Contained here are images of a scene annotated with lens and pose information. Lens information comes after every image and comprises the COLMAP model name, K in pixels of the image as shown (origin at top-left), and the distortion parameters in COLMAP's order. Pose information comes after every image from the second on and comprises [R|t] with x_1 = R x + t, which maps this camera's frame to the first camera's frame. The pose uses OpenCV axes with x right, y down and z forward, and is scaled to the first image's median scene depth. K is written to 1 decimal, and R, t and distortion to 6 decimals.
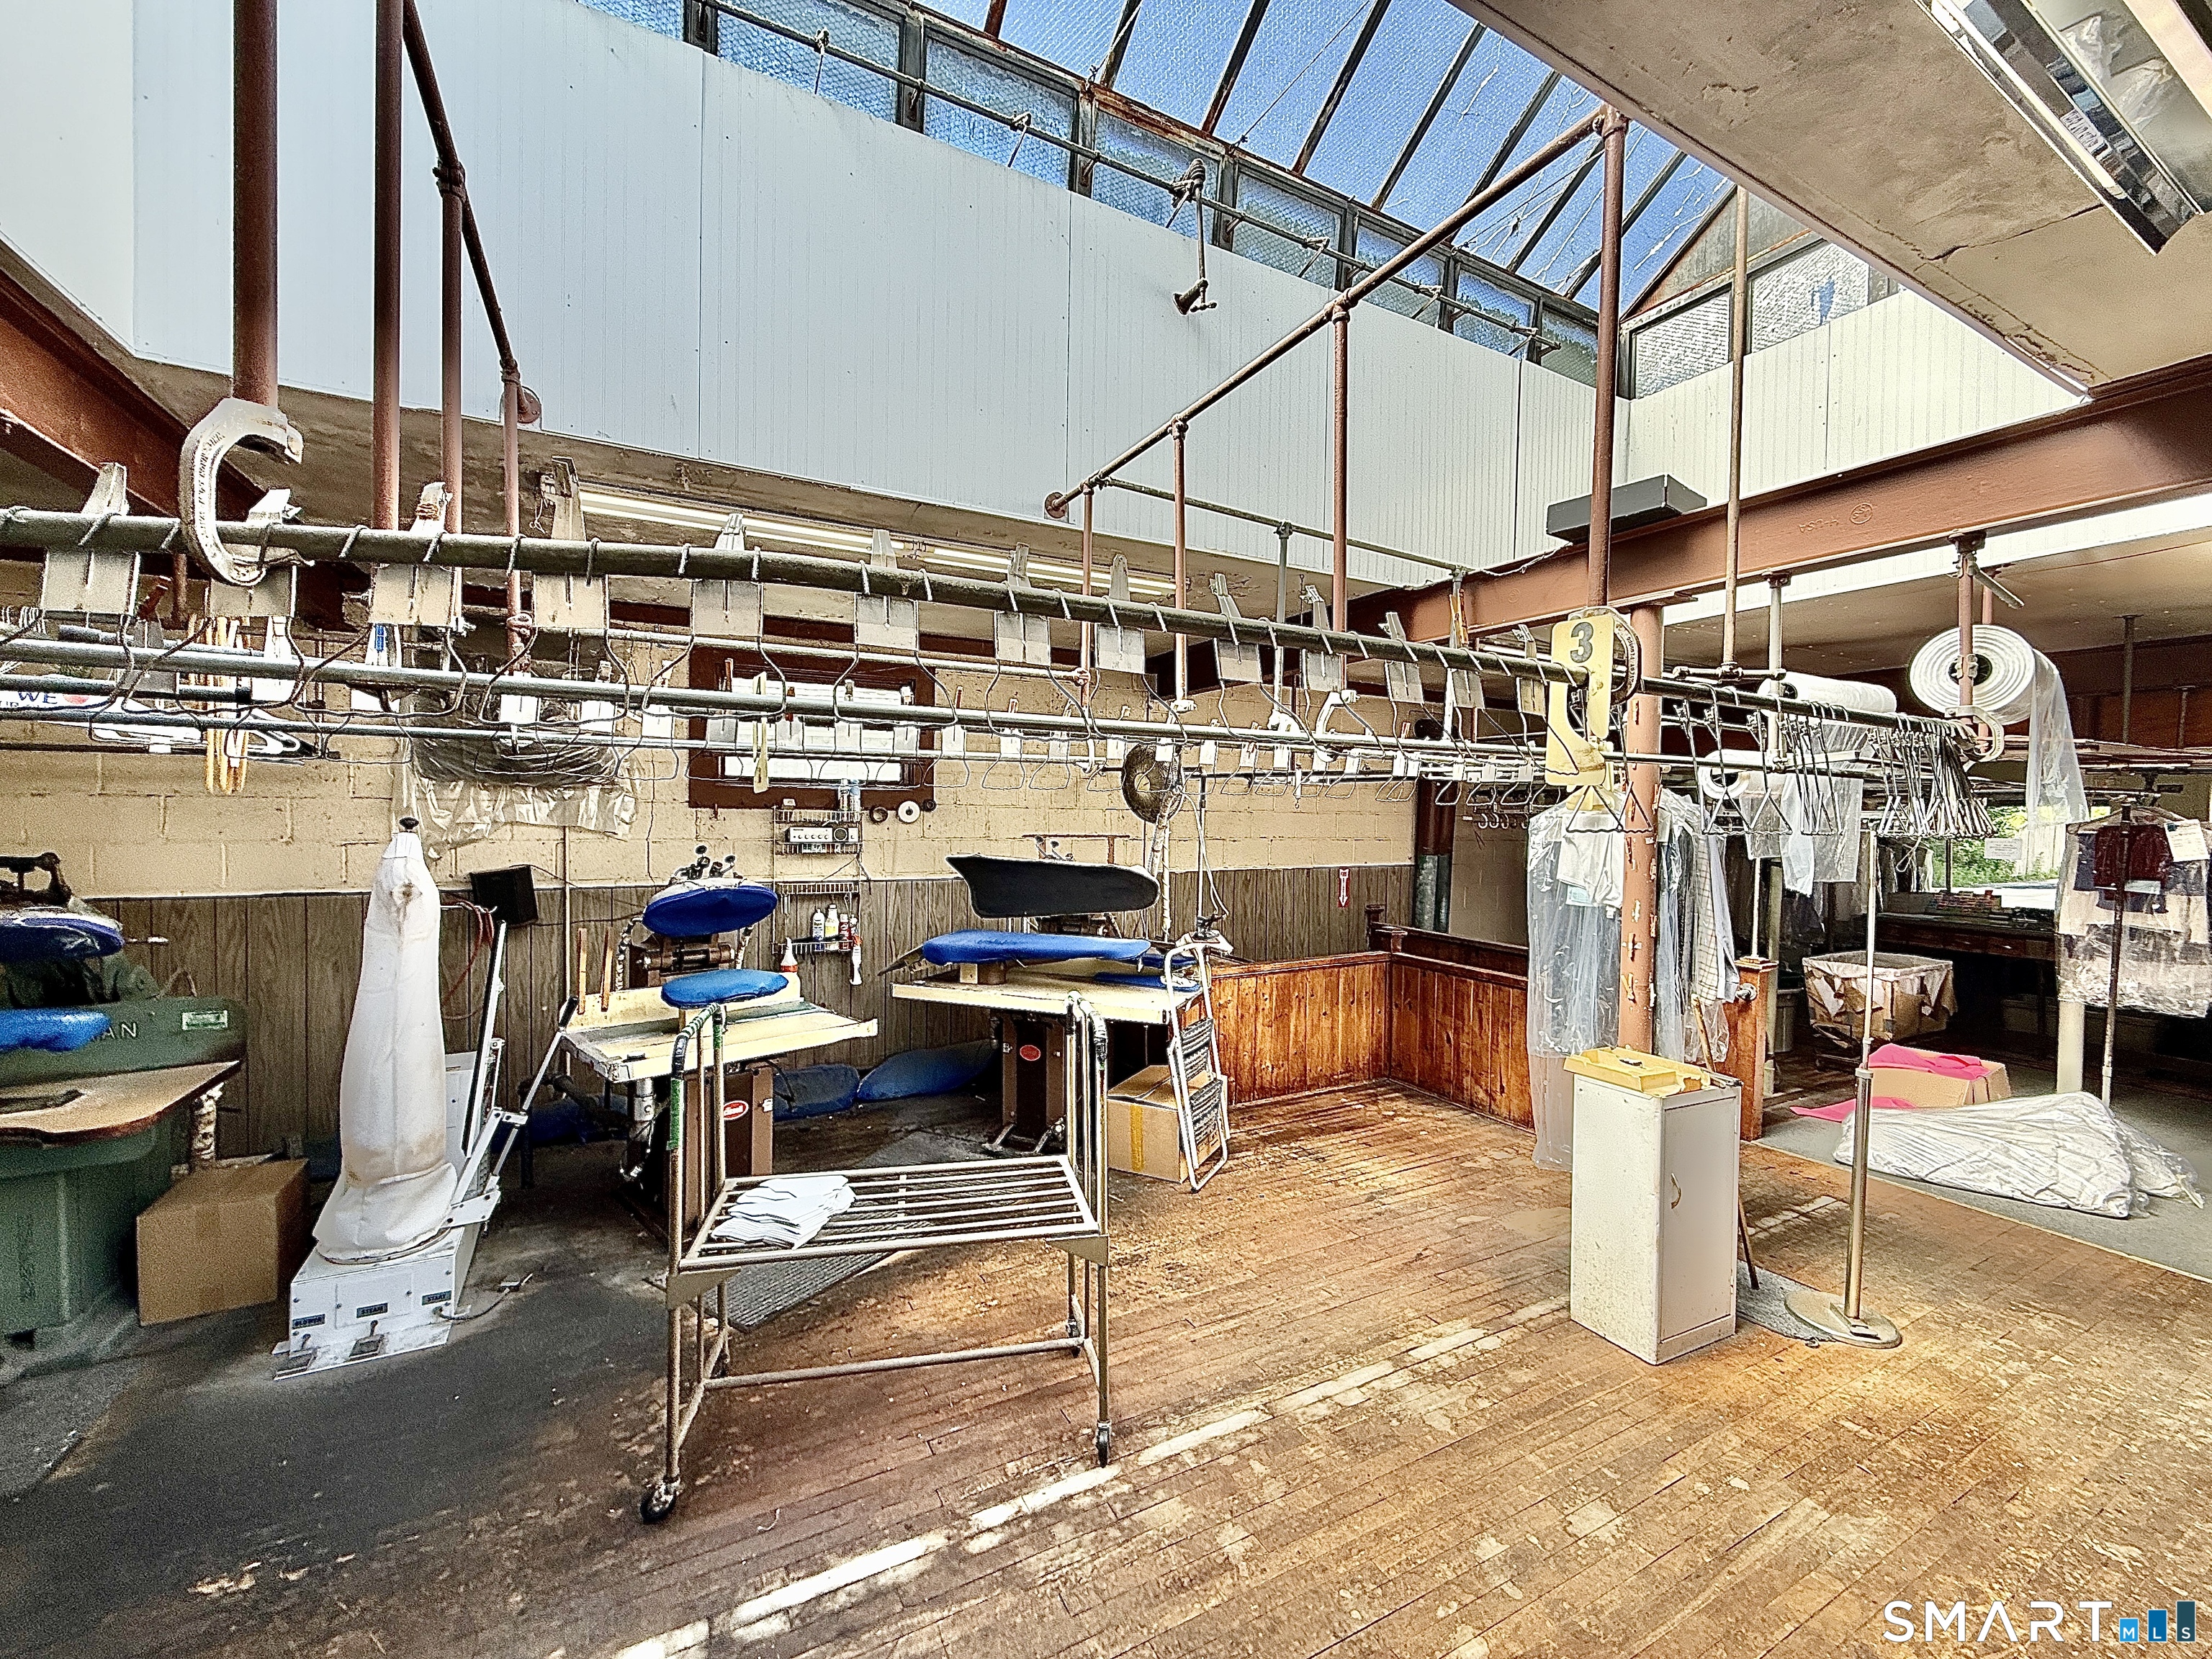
lens RADIAL K [[877.7, 0, 1103.3], [0, 877.7, 824.8], [0, 0, 1]] dist [-0.001837, 0.000683]
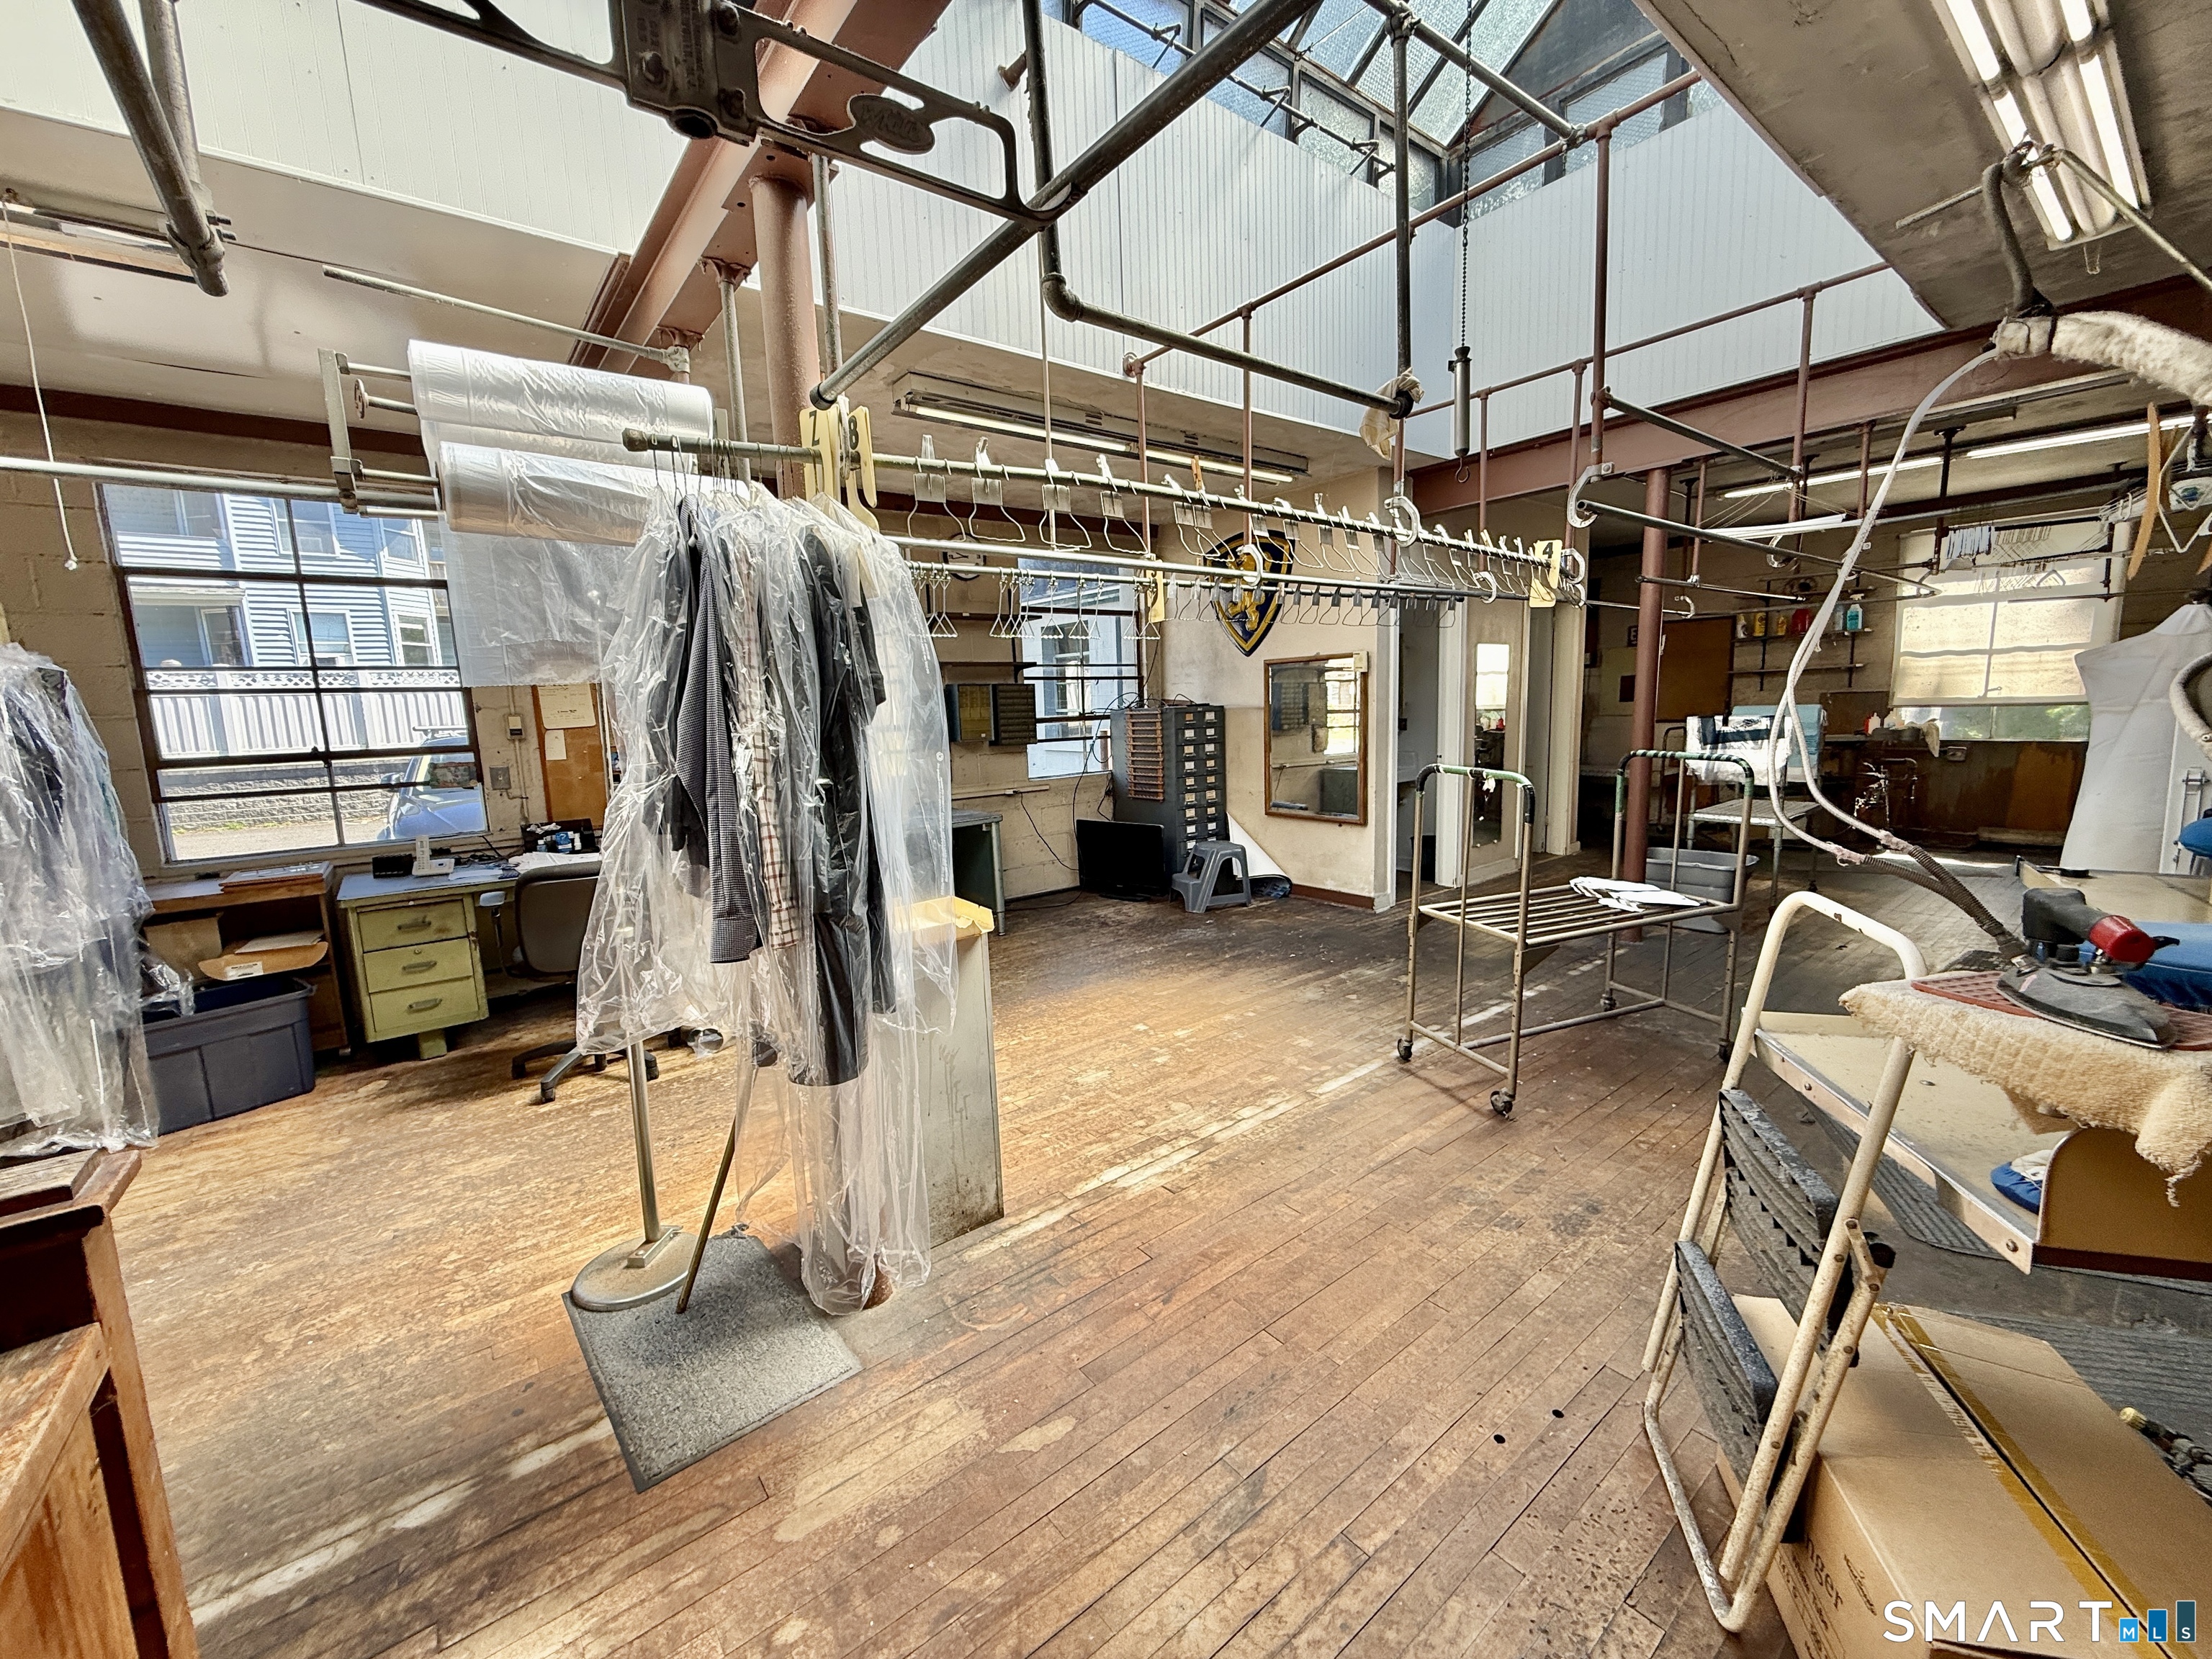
lens RADIAL K [[877.7, 0, 1104.4], [0, 877.7, 832.3], [0, 0, 1]] dist [-0.001837, 0.000683]
pose [[-0.983631, 0.047898, -0.173712, 0.386527], [0.020226, 0.987281, 0.157695, 0.055661], [0.179056, 0.151600, -0.972089, 1.202300]]
